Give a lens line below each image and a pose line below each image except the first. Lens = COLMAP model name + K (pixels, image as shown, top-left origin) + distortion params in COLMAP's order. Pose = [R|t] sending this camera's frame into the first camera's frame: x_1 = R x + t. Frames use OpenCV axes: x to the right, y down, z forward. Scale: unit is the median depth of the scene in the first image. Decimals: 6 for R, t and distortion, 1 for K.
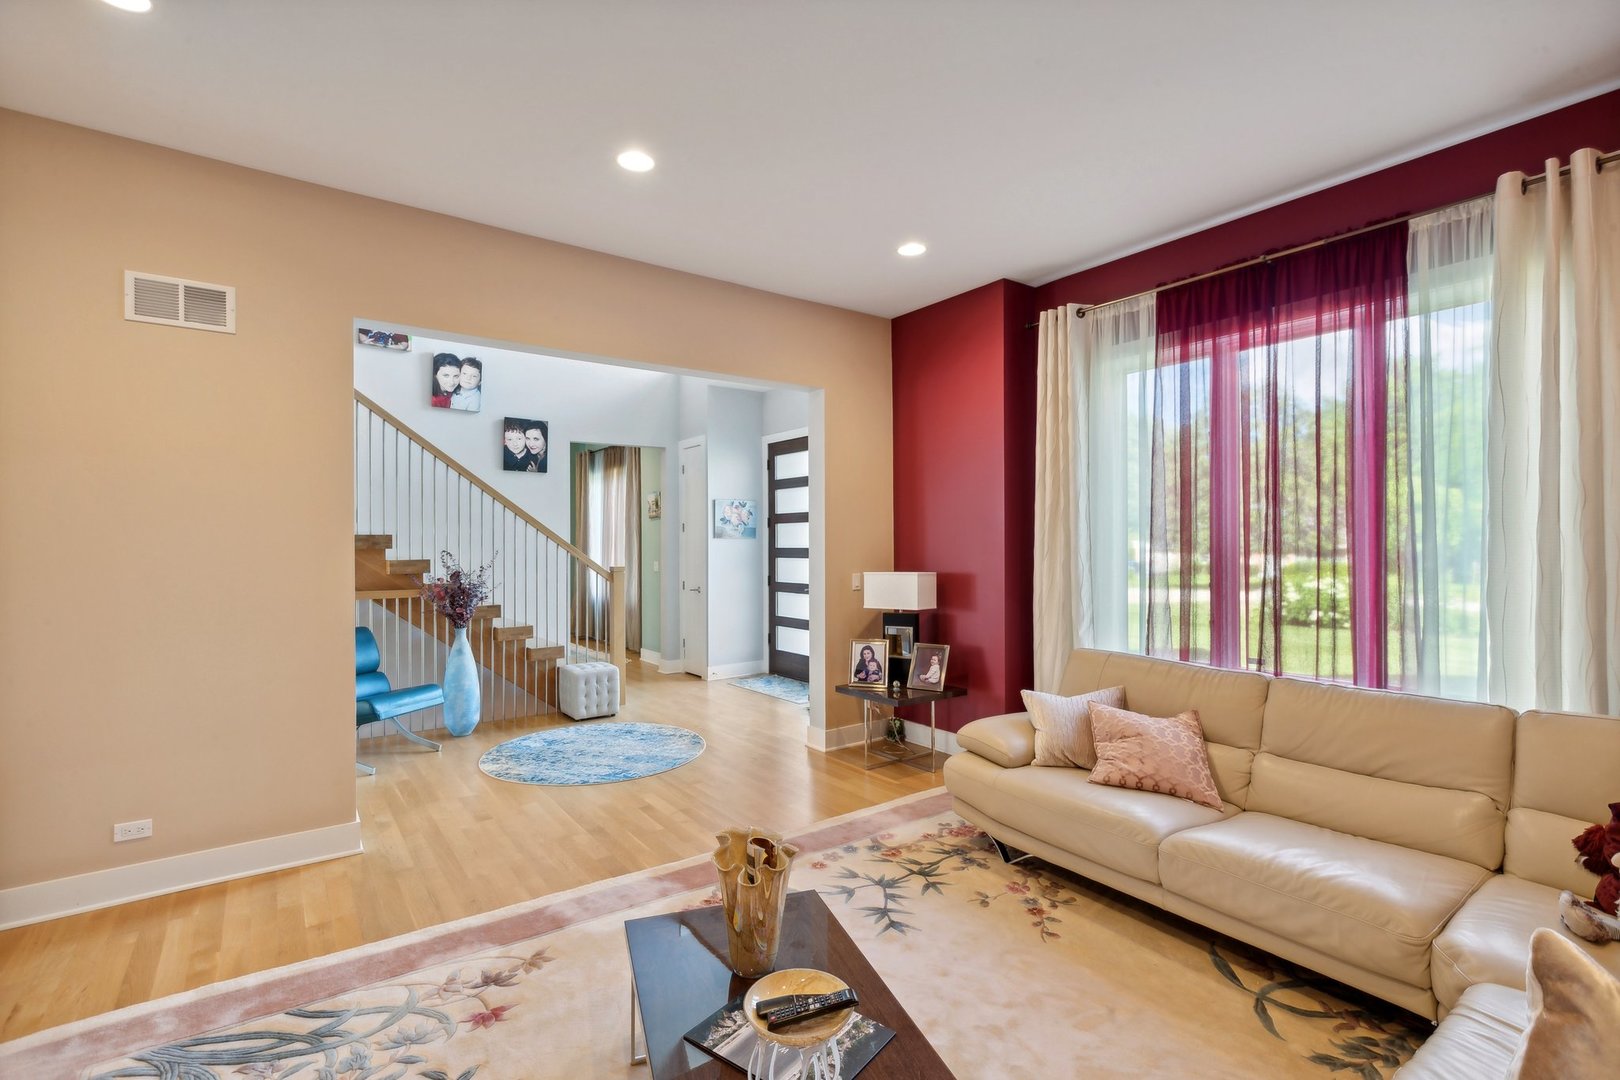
lens RADIAL K [[736.1, 0, 800.9], [0, 736.1, 543.4], [0, 0, 1]] dist [0.003505, 0.000854]
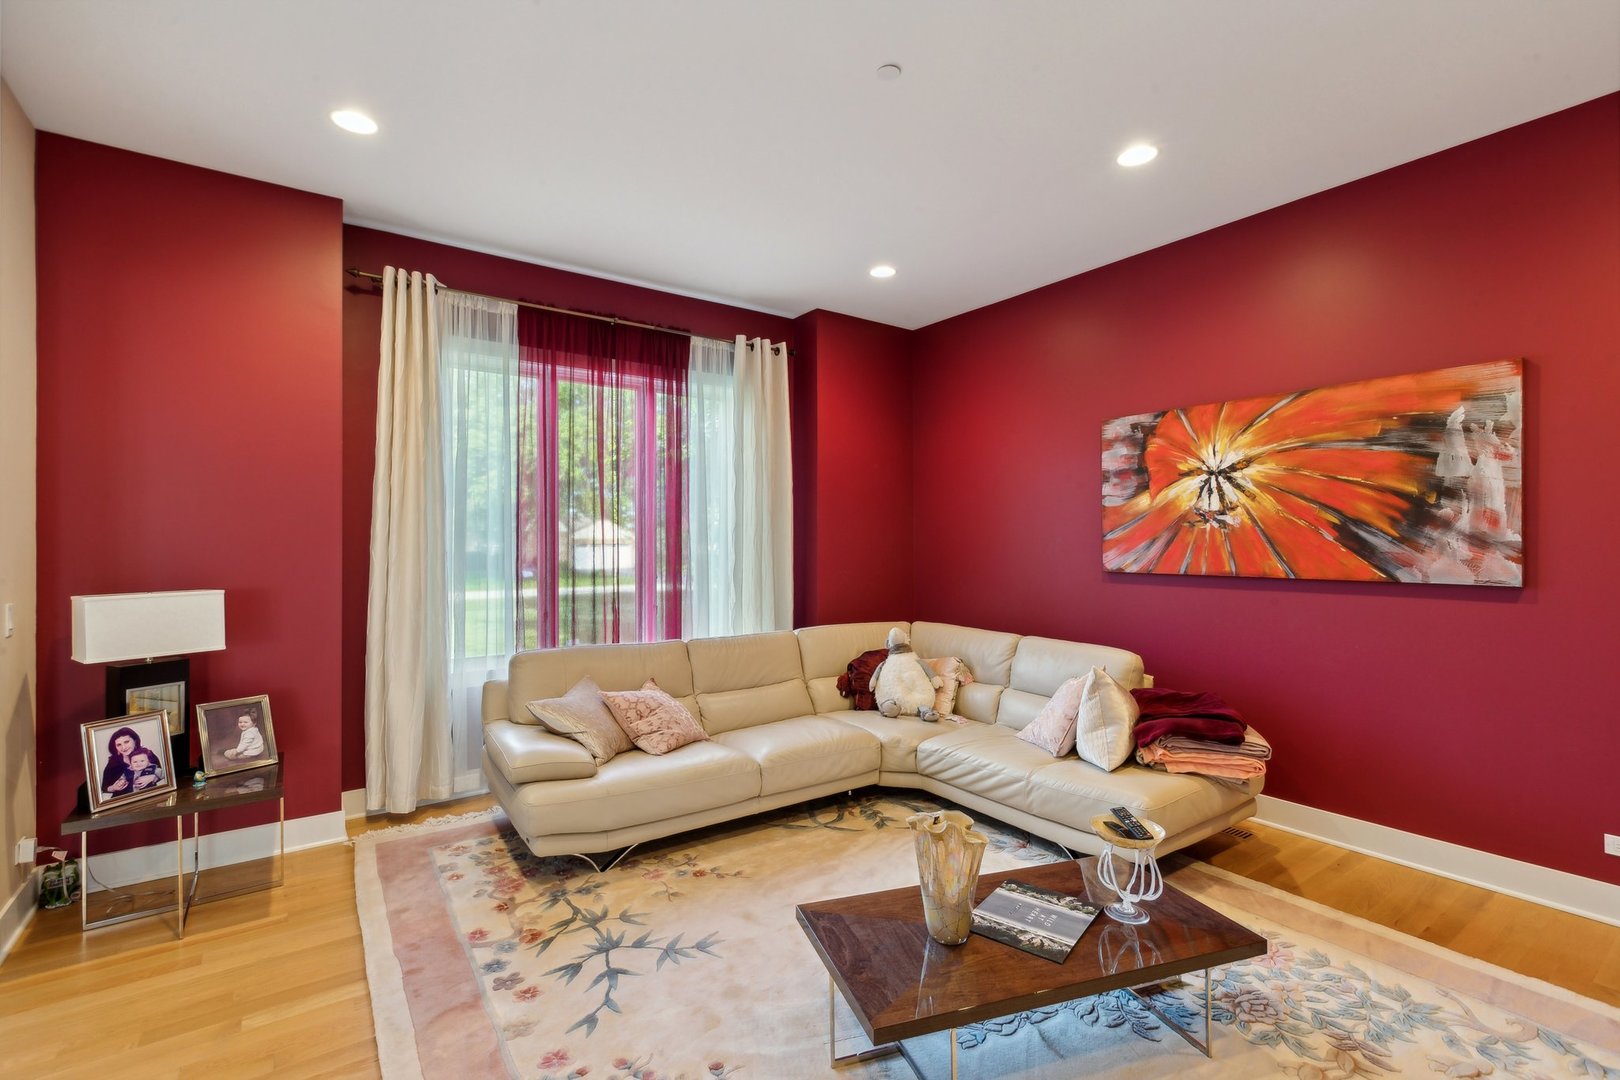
lens RADIAL K [[736.1, 0, 806.8], [0, 736.1, 536.0], [0, 0, 1]] dist [0.003505, 0.000854]
pose [[-0.001033, 0.013663, 0.999906, -0.550120], [0.001663, 0.999905, -0.013661, 0.003758], [-0.999998, 0.001648, -0.001056, 0.577517]]
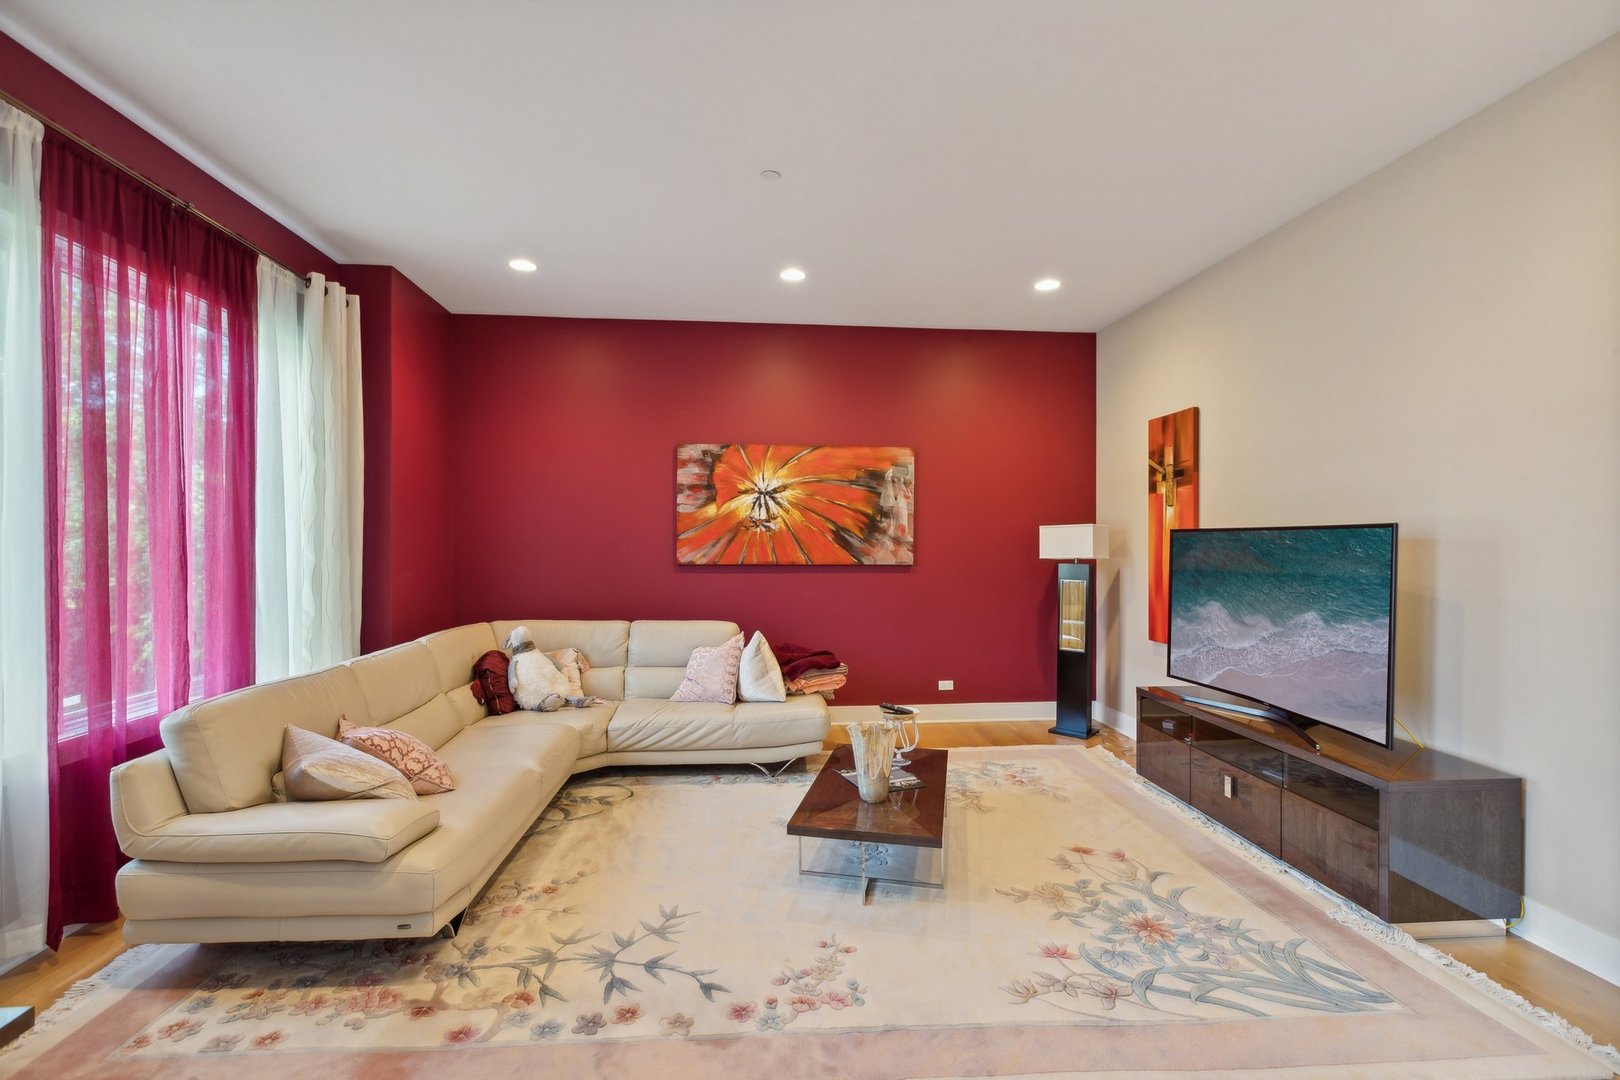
lens RADIAL K [[736.1, 0, 817.1], [0, 736.1, 539.7], [0, 0, 1]] dist [0.003505, 0.000854]
pose [[-0.869588, 0.005019, 0.493752, -0.365863], [0.002161, 0.999977, -0.006359, 0.005831], [-0.493773, -0.004463, -0.869580, 1.188806]]
